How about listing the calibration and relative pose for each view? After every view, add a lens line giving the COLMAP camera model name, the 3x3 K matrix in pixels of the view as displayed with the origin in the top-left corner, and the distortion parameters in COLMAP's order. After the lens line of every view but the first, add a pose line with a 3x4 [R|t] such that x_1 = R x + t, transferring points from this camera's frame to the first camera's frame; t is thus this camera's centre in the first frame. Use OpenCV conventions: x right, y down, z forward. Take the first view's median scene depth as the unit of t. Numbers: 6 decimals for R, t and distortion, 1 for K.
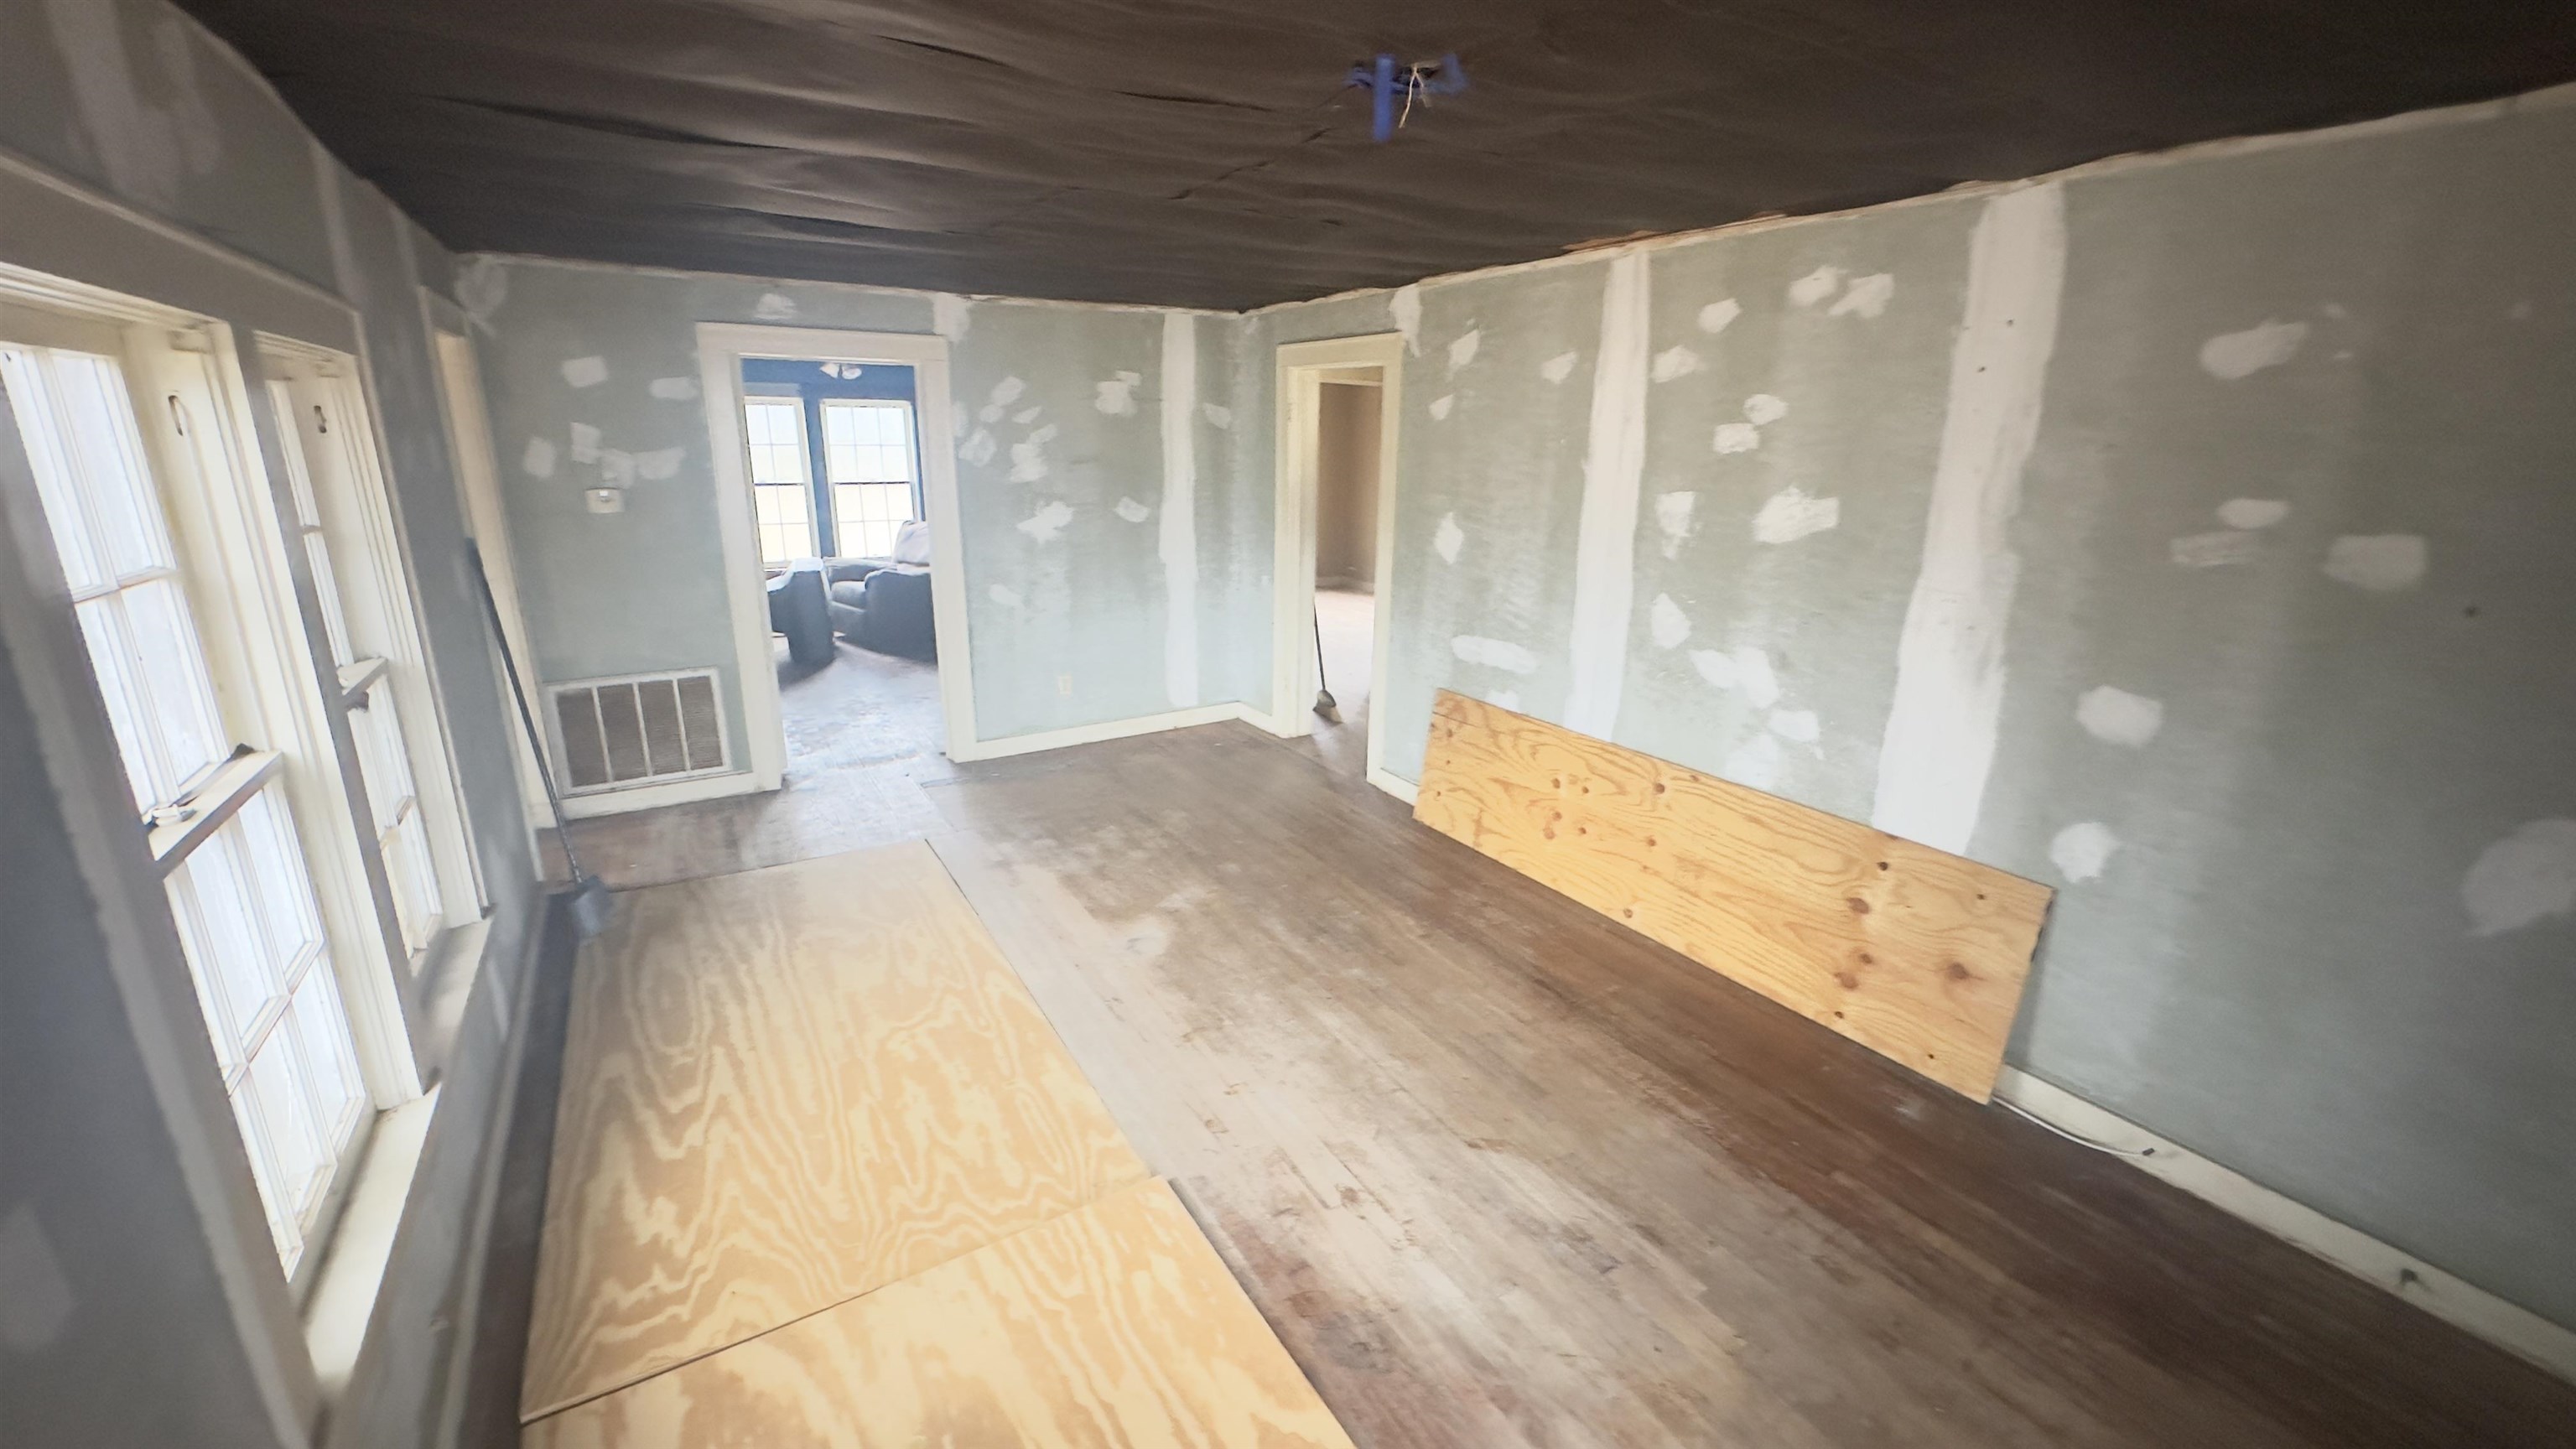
lens RADIAL K [[1028.5, 0, 1288.0], [0, 1028.5, 724.5], [0, 0, 1]] dist [-0.001269, -0.000123]
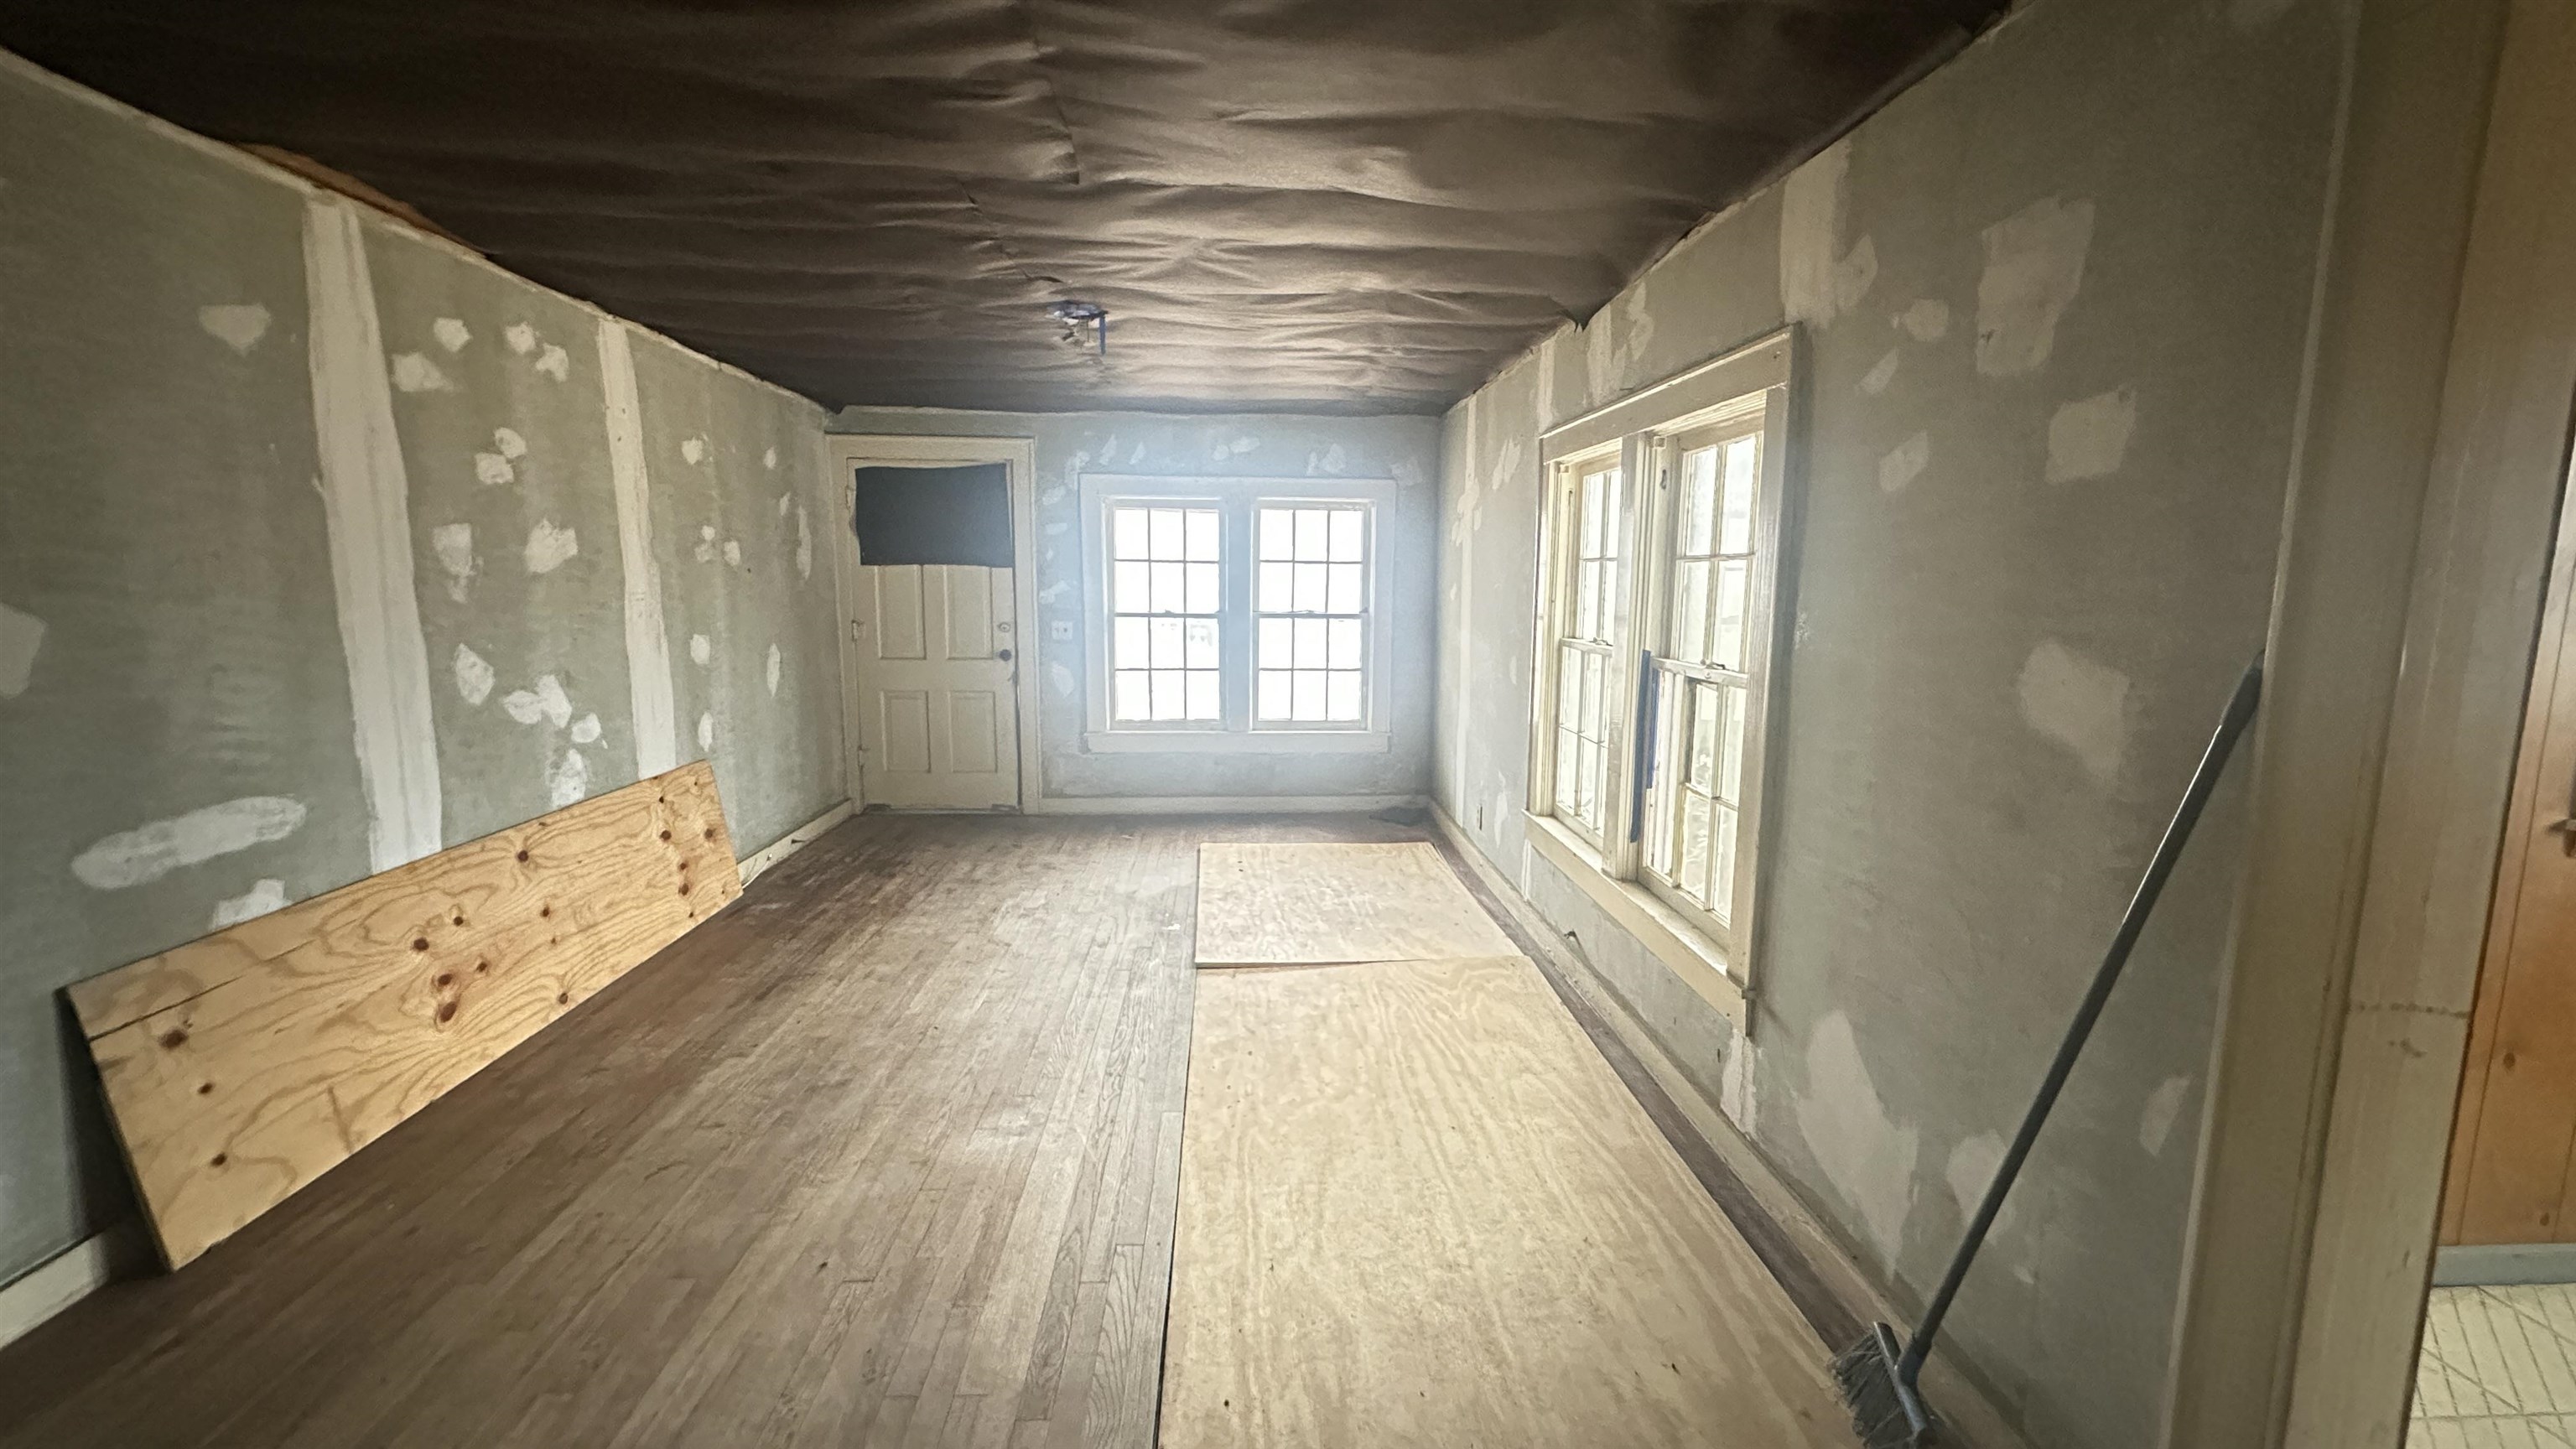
lens RADIAL K [[1008.5, 0, 1288.0], [0, 1008.5, 724.5], [0, 0, 1]] dist [-0.000117, -0.000005]
pose [[-0.880984, -0.090373, 0.464434, -0.671352], [0.110249, 0.915360, 0.387248, -0.335533], [-0.460121, 0.392362, -0.796455, 1.470957]]
